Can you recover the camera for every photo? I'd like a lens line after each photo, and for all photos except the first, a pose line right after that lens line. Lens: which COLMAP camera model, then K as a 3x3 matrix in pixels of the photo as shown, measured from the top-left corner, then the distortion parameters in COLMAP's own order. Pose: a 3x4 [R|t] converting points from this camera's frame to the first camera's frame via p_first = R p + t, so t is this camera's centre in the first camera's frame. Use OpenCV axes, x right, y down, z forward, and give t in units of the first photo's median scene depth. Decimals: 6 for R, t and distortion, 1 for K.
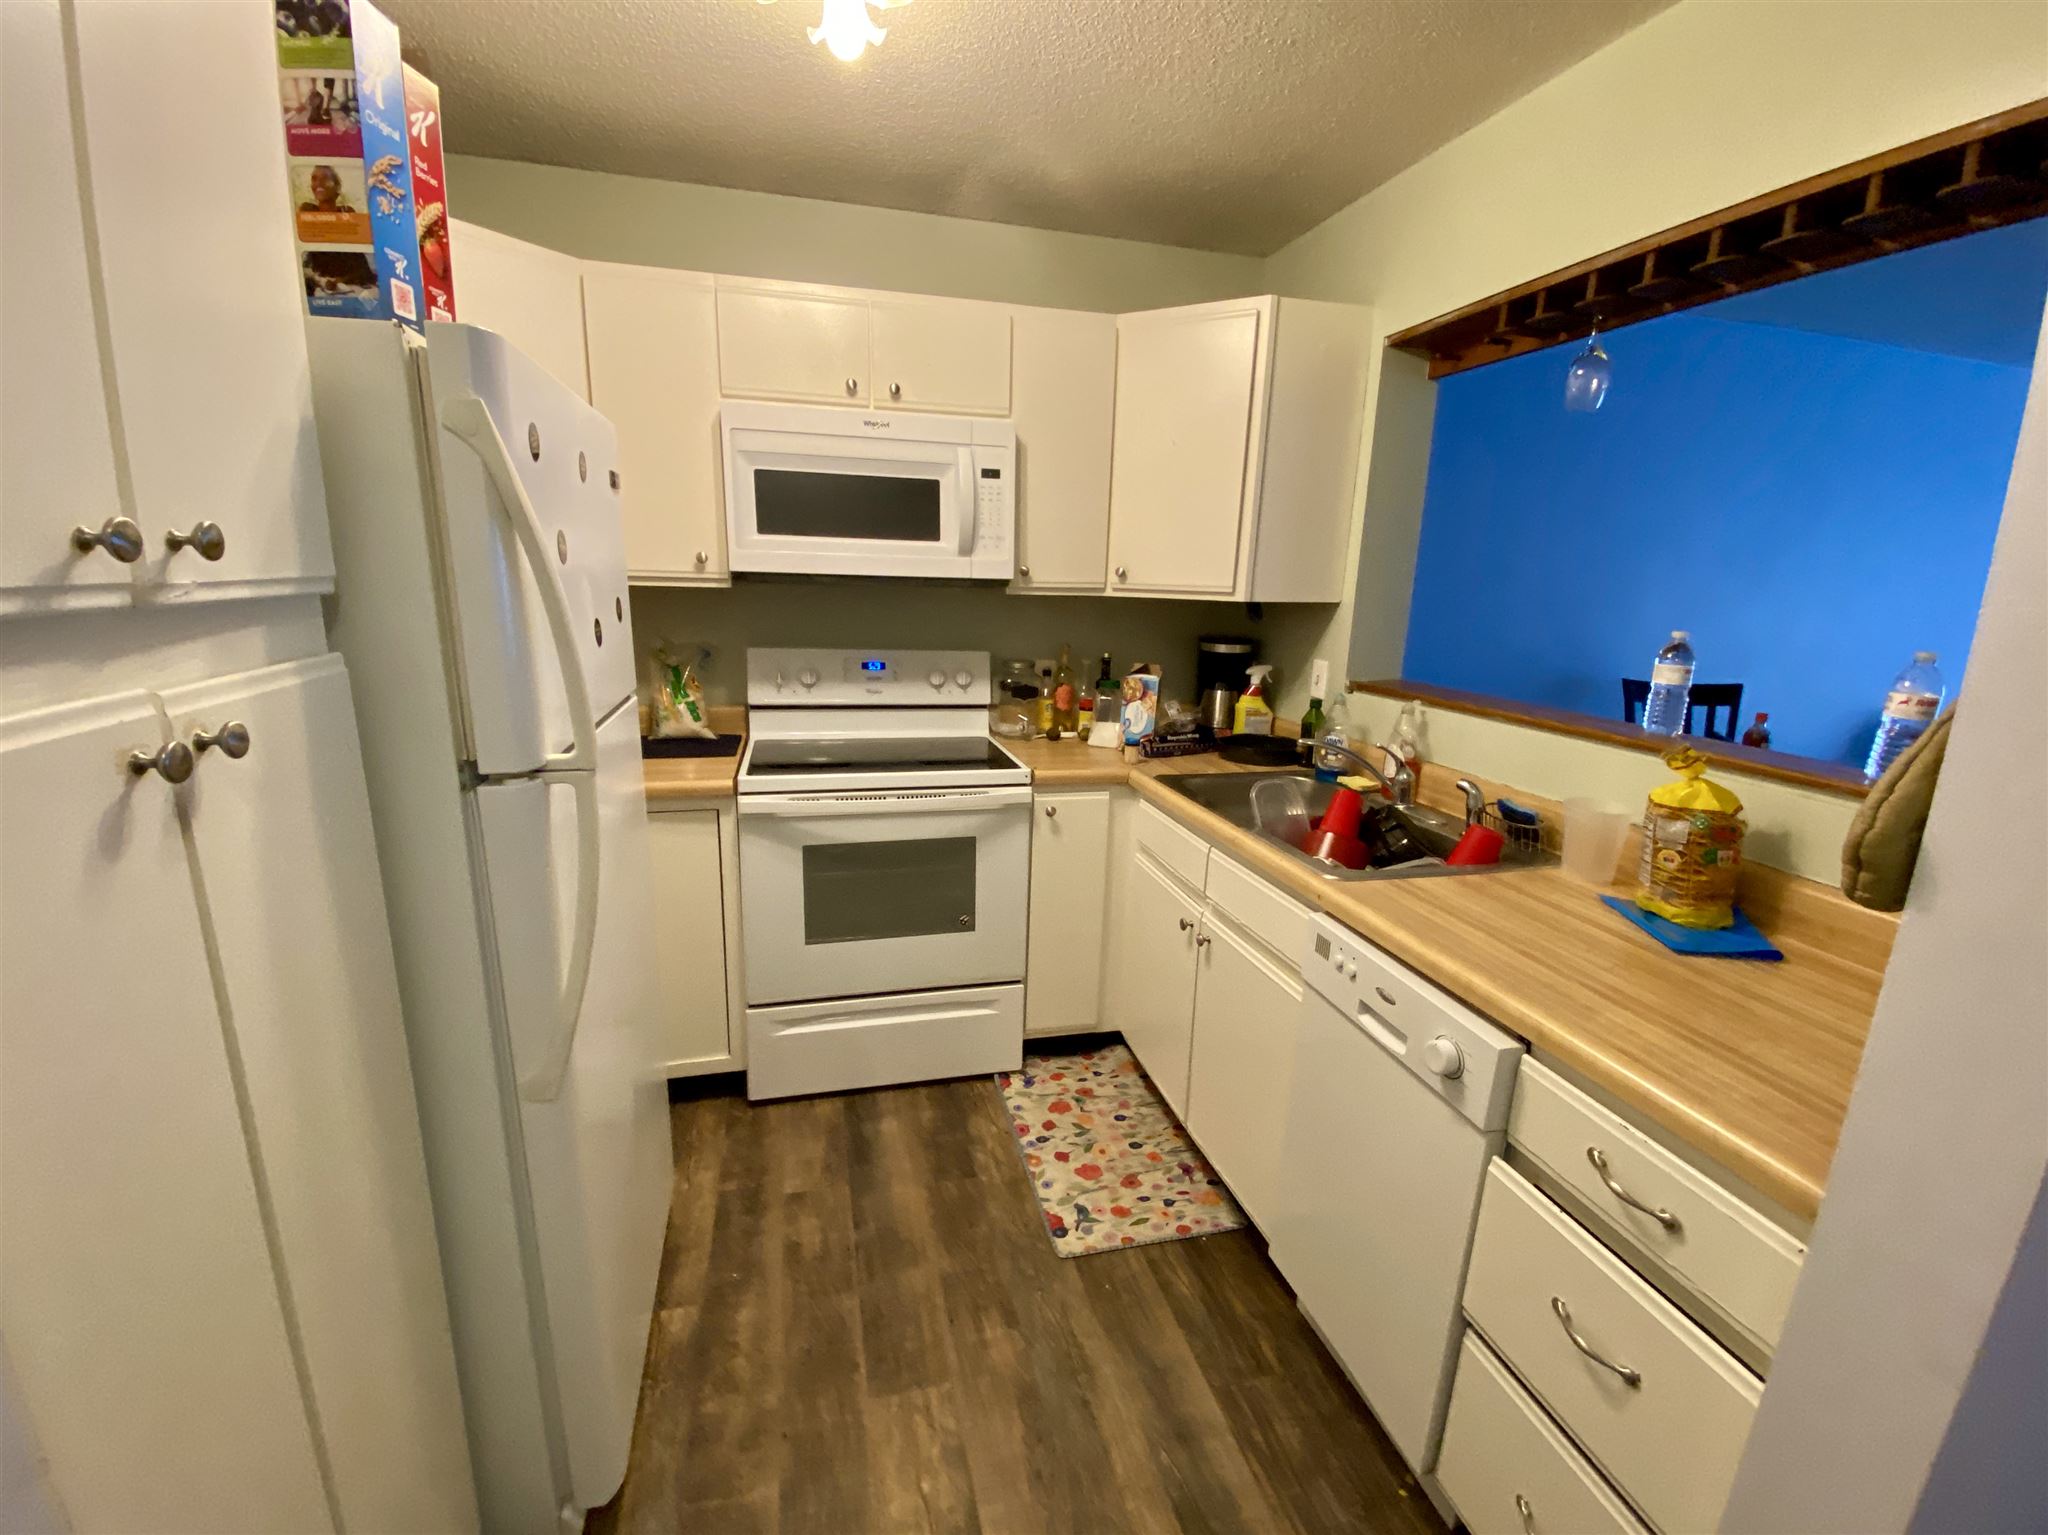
lens RADIAL K [[844.6, 0, 1032.6], [0, 844.6, 764.6], [0, 0, 1]] dist [0.038699, -0.045351]
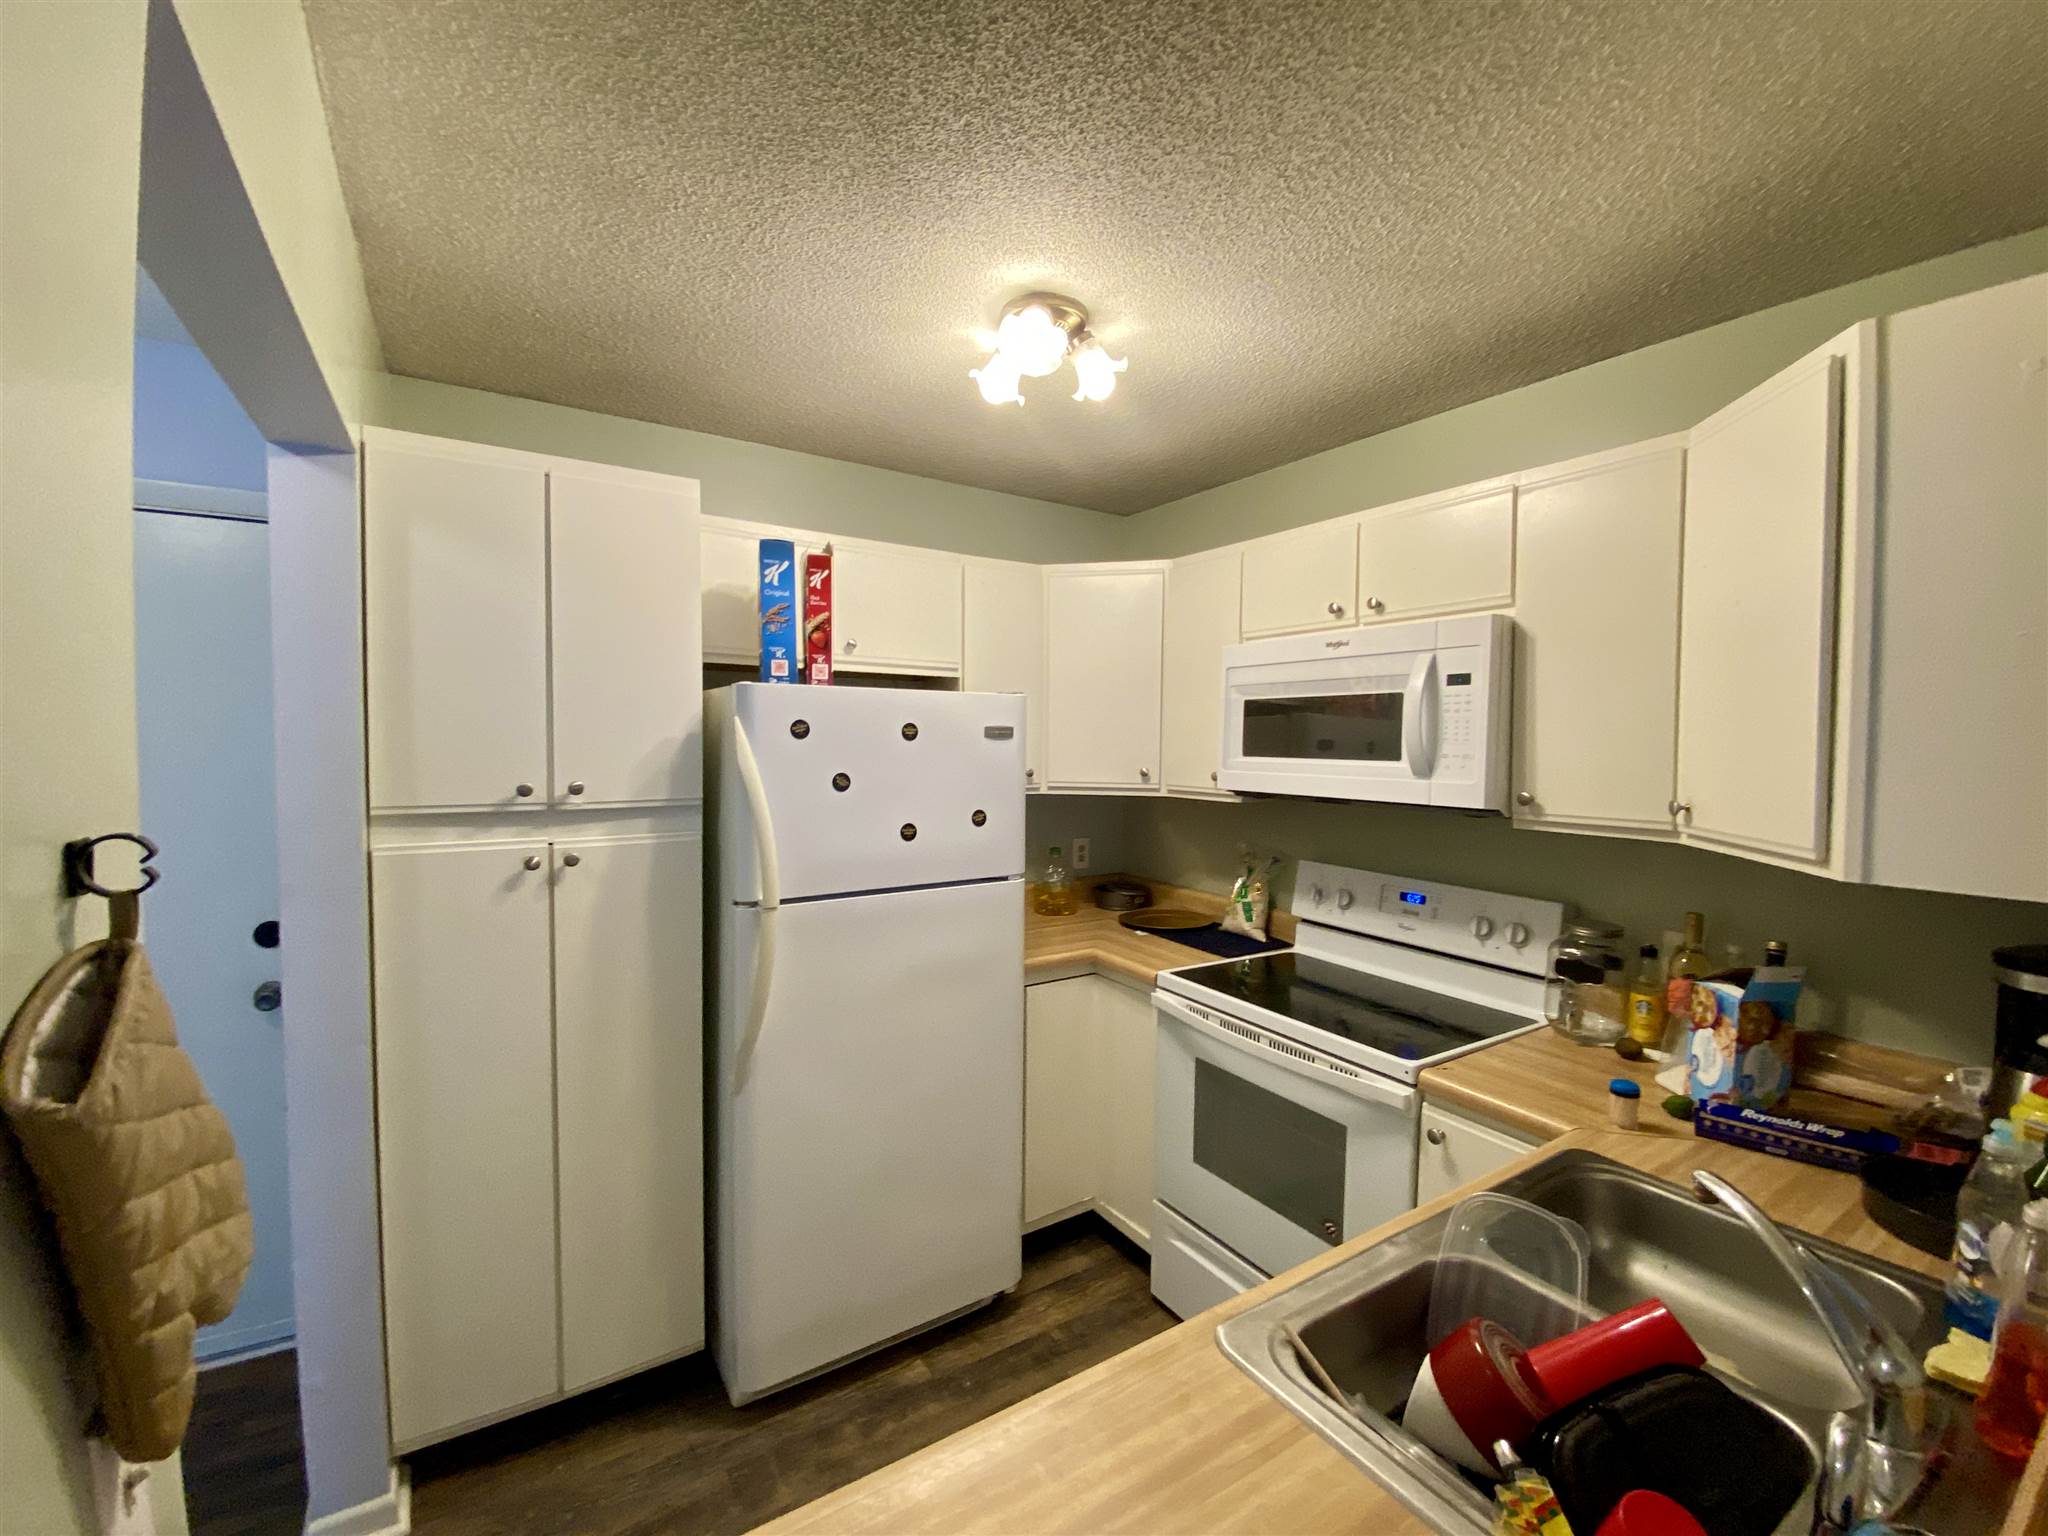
lens RADIAL K [[844.6, 0, 1032.6], [0, 844.6, 765.1], [0, 0, 1]] dist [0.038699, -0.045351]
pose [[0.314339, 0.008181, -0.949276, 0.582526], [-0.211455, 0.975444, -0.061614, -0.130397], [0.925461, 0.220096, 0.308350, 0.399741]]
